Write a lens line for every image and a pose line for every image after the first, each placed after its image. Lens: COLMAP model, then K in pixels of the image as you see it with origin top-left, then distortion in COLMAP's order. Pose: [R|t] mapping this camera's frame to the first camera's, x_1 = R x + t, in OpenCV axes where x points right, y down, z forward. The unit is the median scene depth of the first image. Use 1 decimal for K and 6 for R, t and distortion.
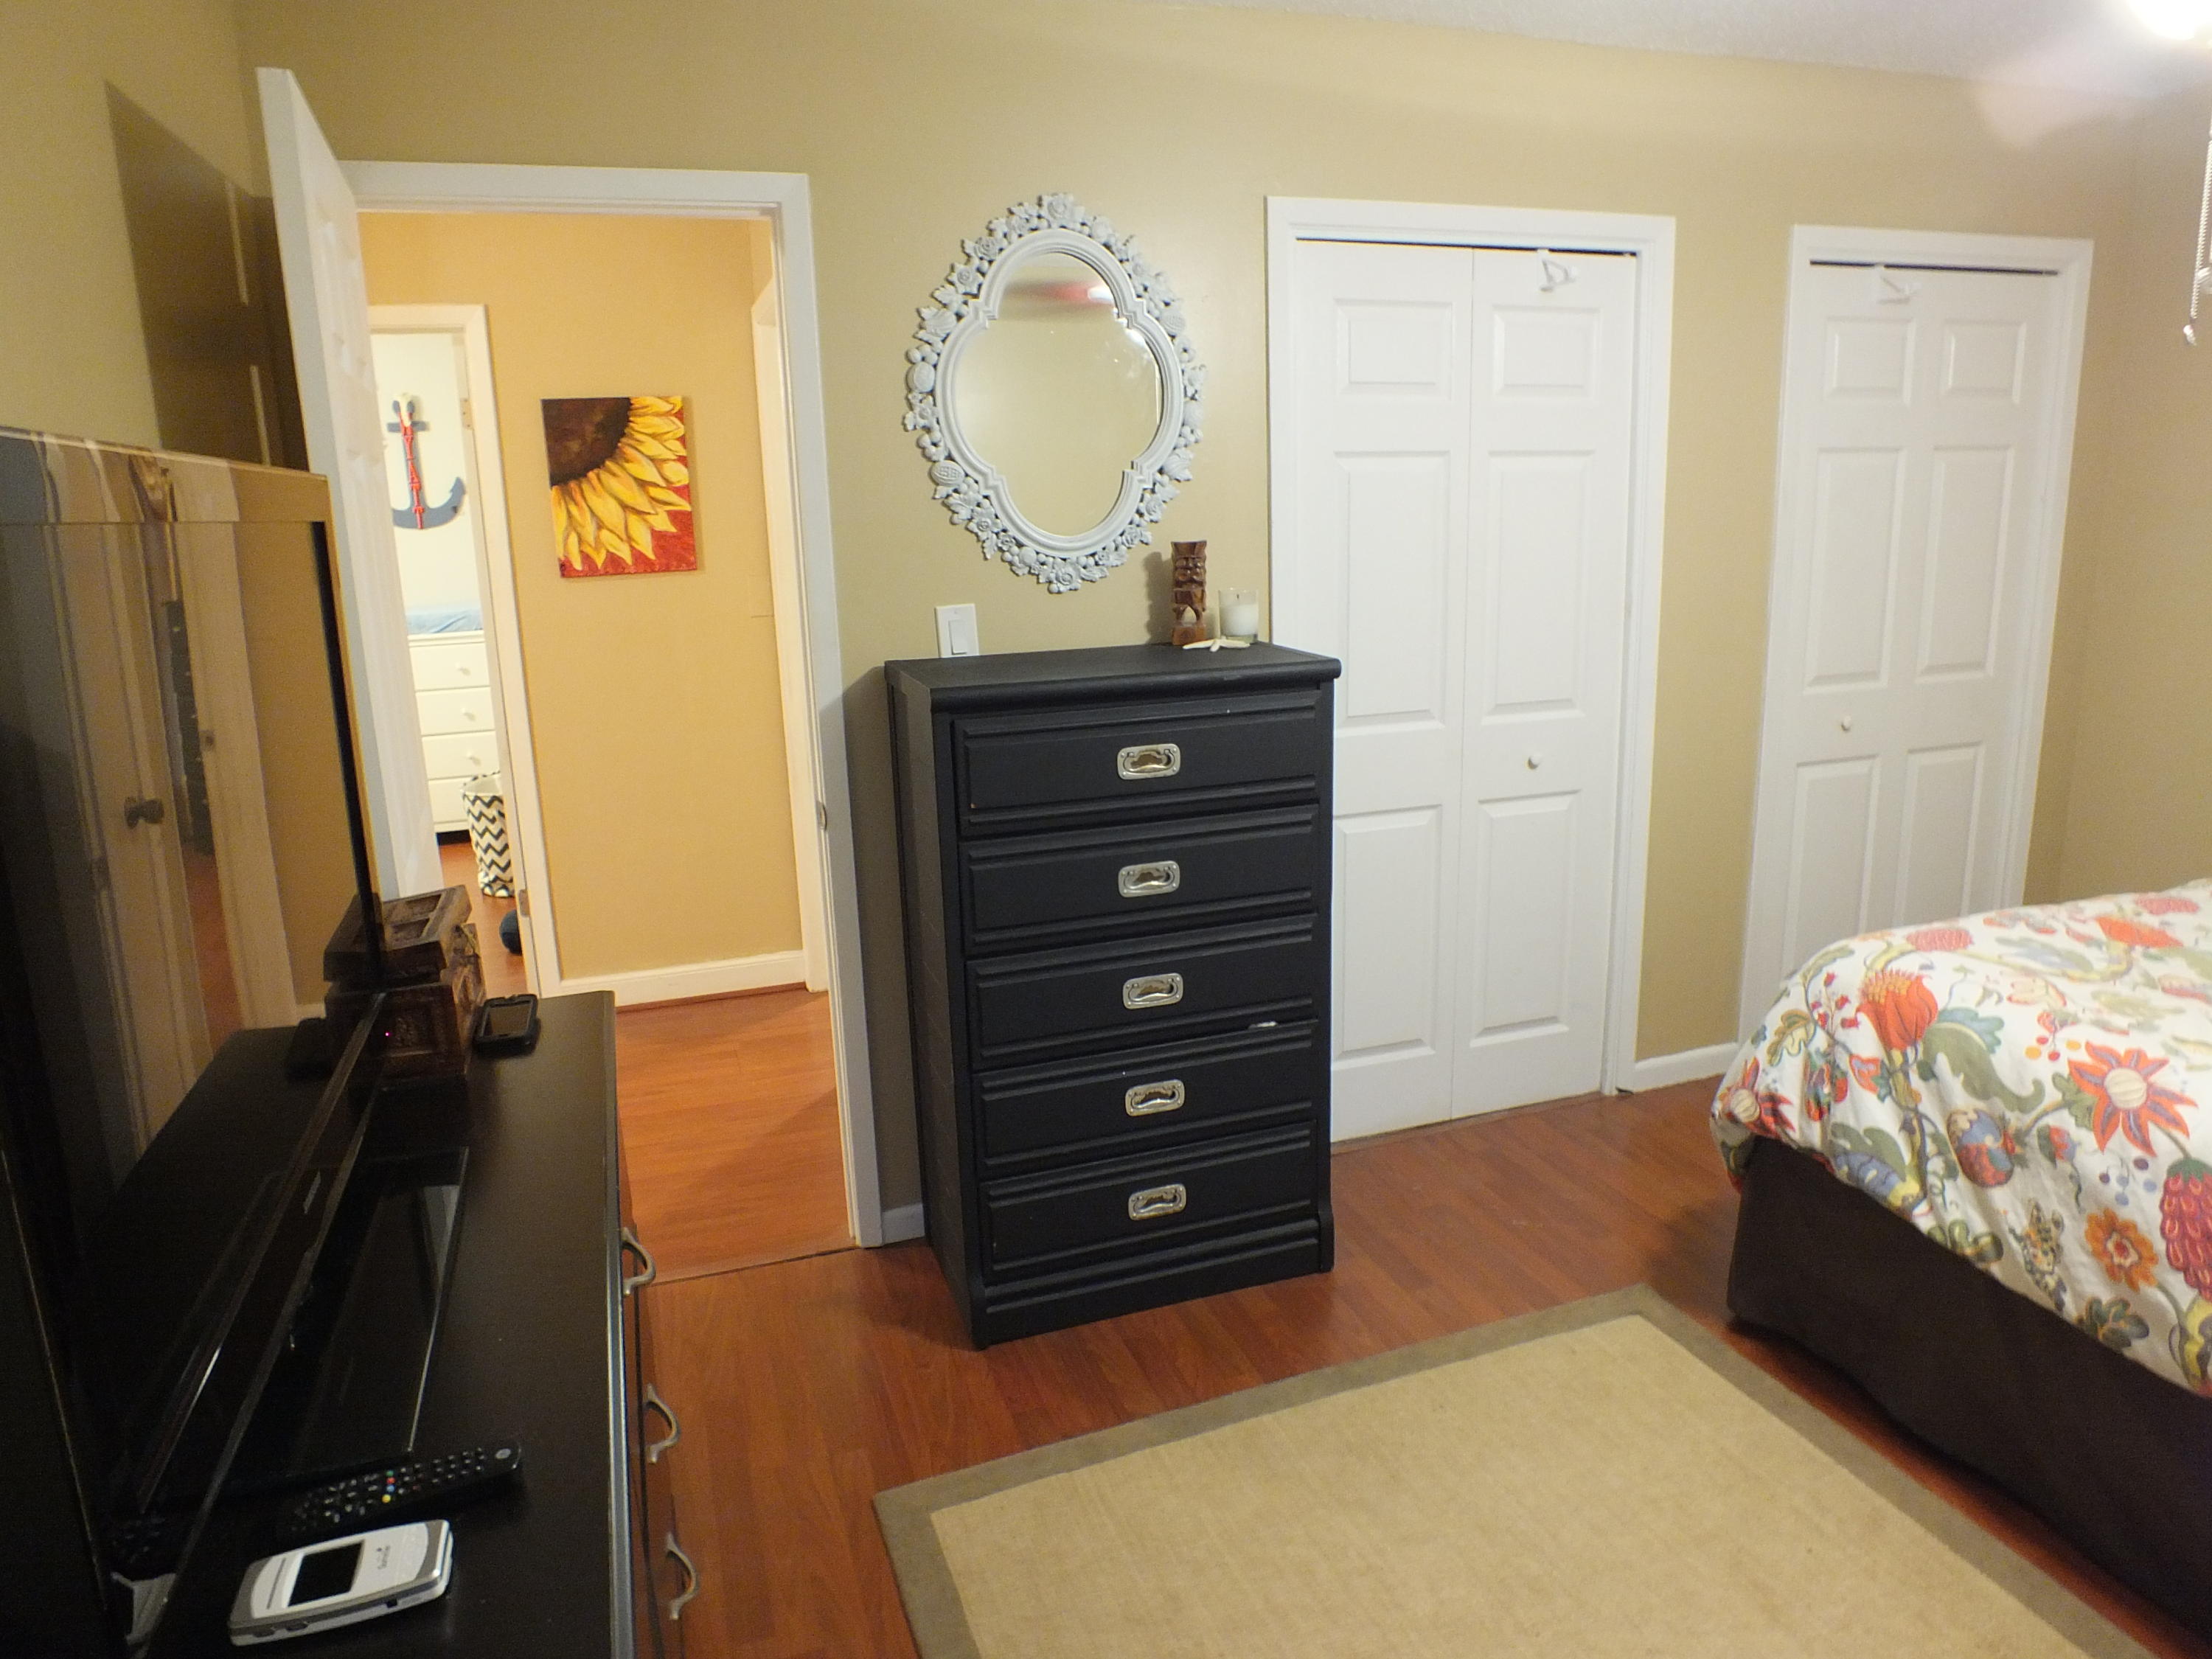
lens RADIAL K [[1416.8, 0, 1106.0], [0, 1416.8, 829.5], [0, 0, 1]] dist [-0.084441, 0.038915]
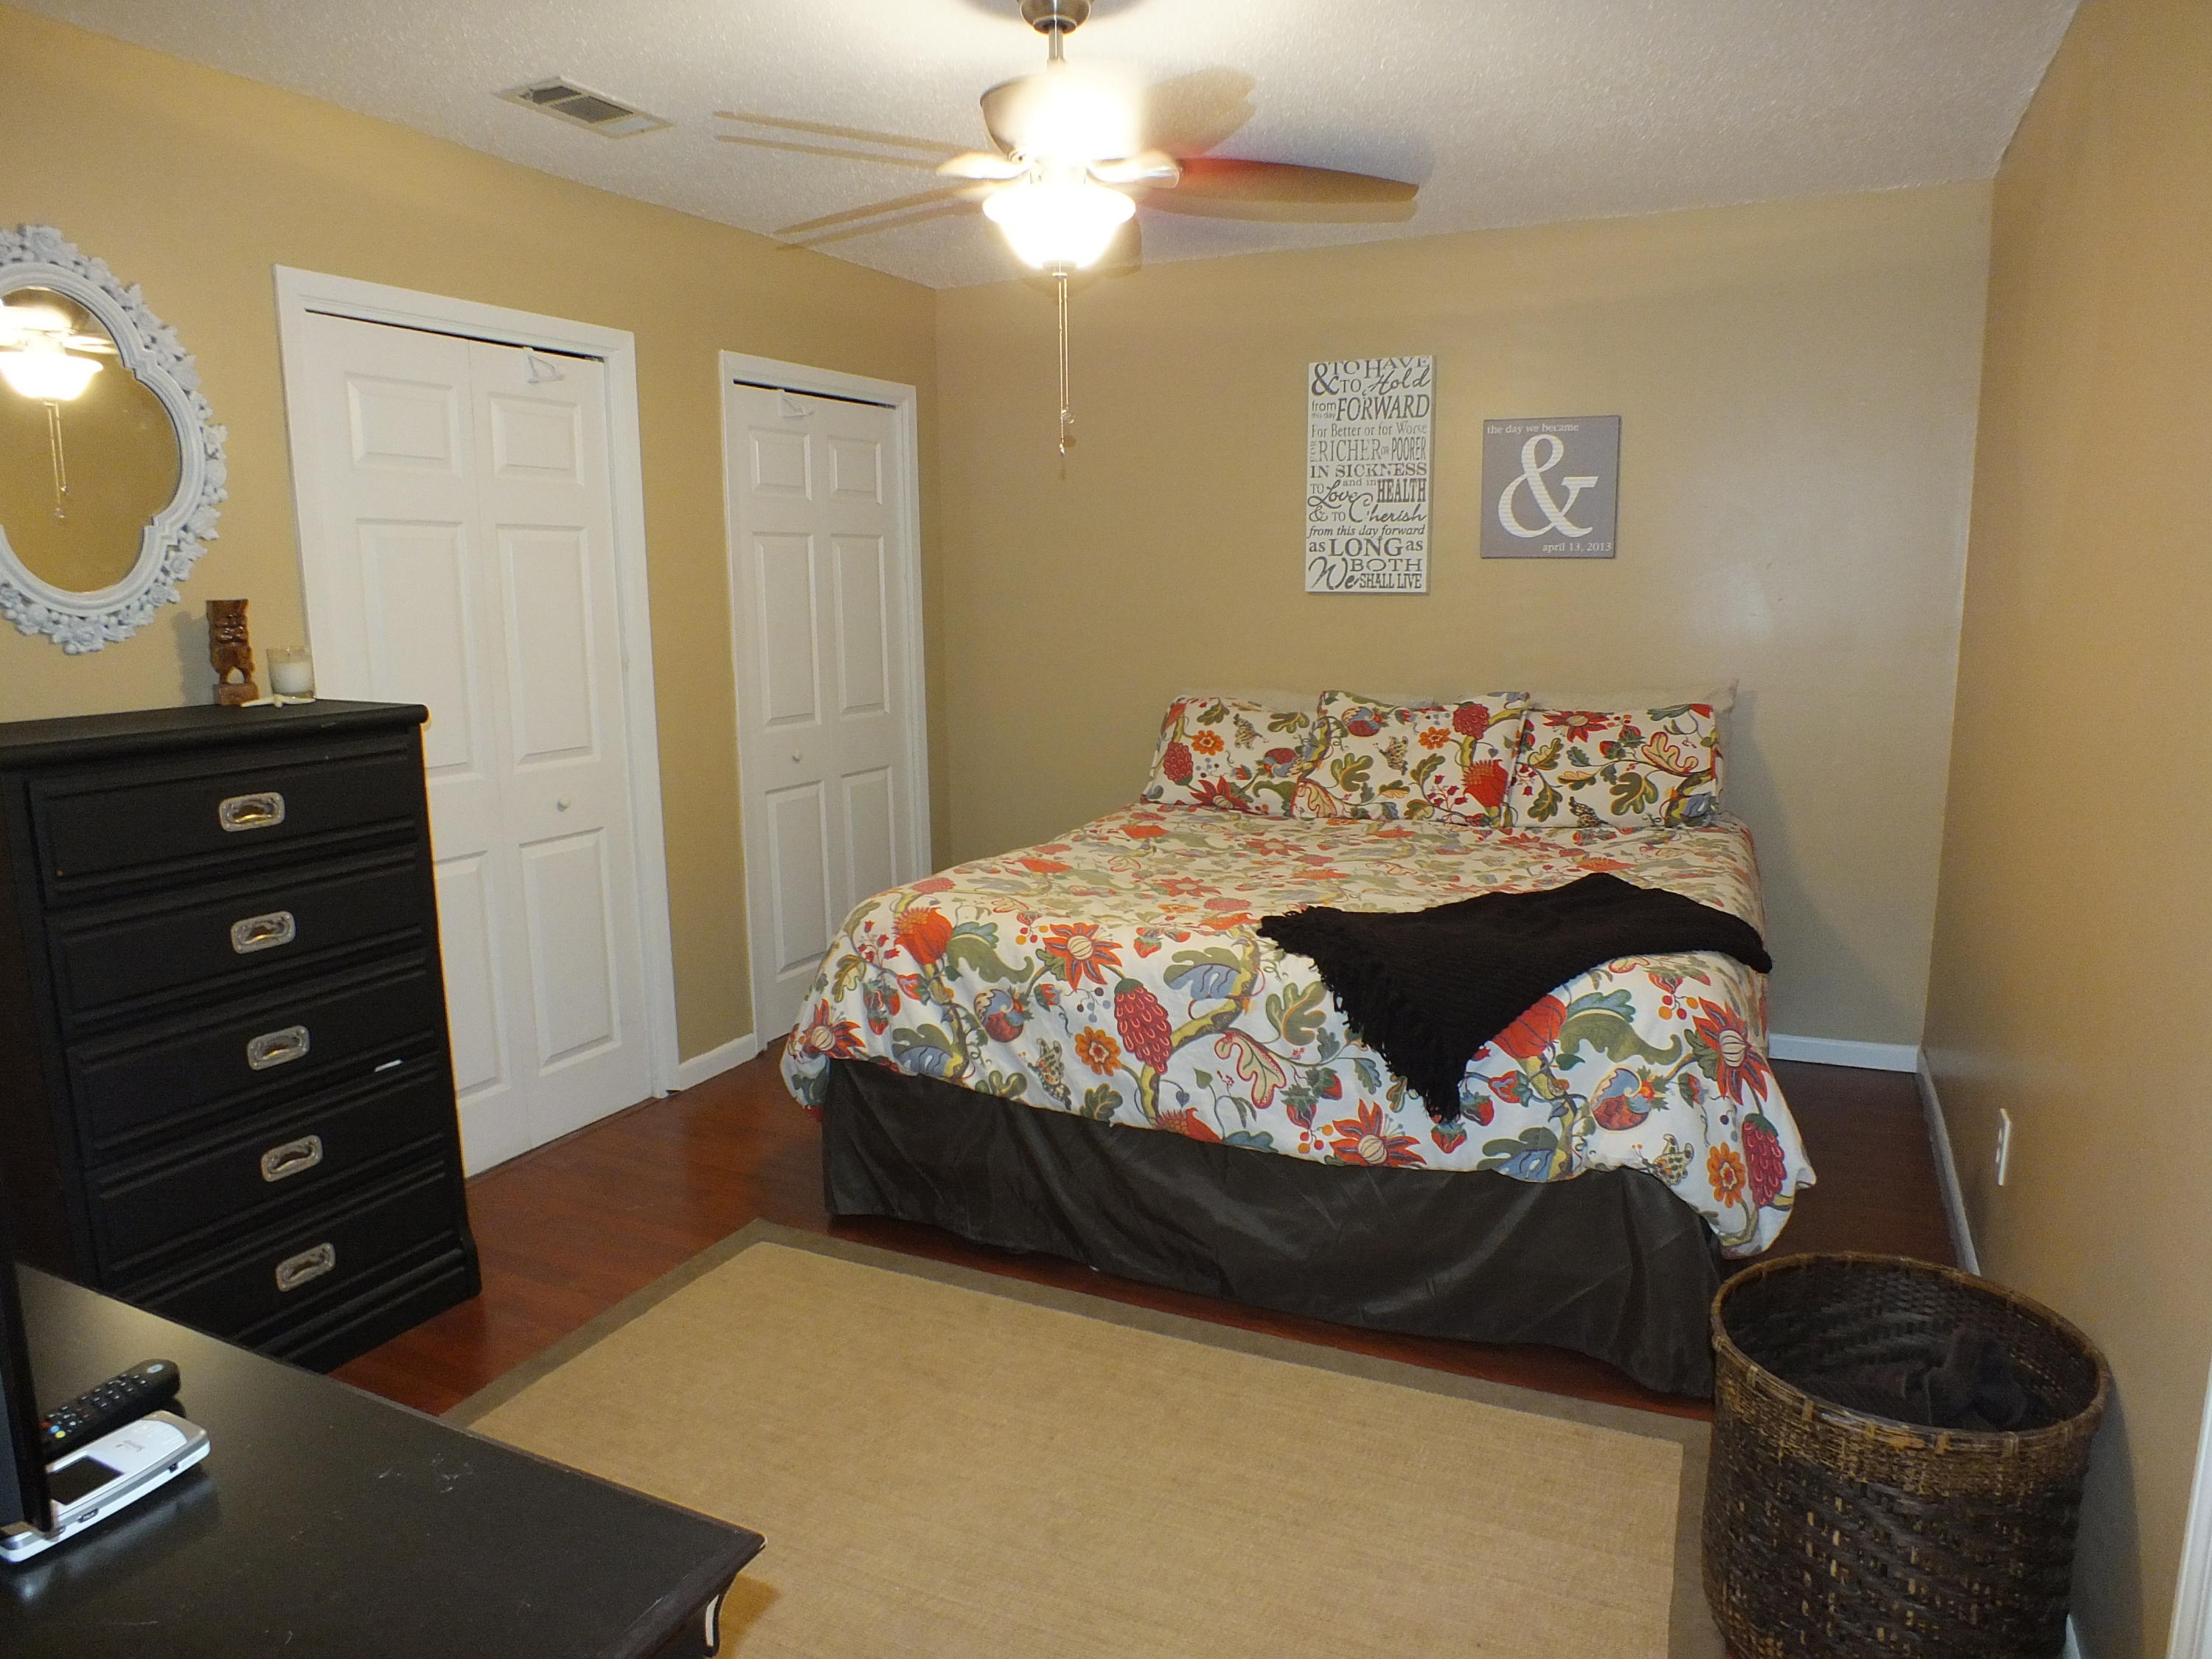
lens RADIAL K [[1416.8, 0, 1106.0], [0, 1416.8, 829.5], [0, 0, 1]] dist [-0.084441, 0.038915]
pose [[0.705840, -0.096717, 0.701738, -0.247248], [0.147027, 0.989065, -0.011569, 0.068471], [-0.692945, 0.111340, 0.712341, -0.108613]]
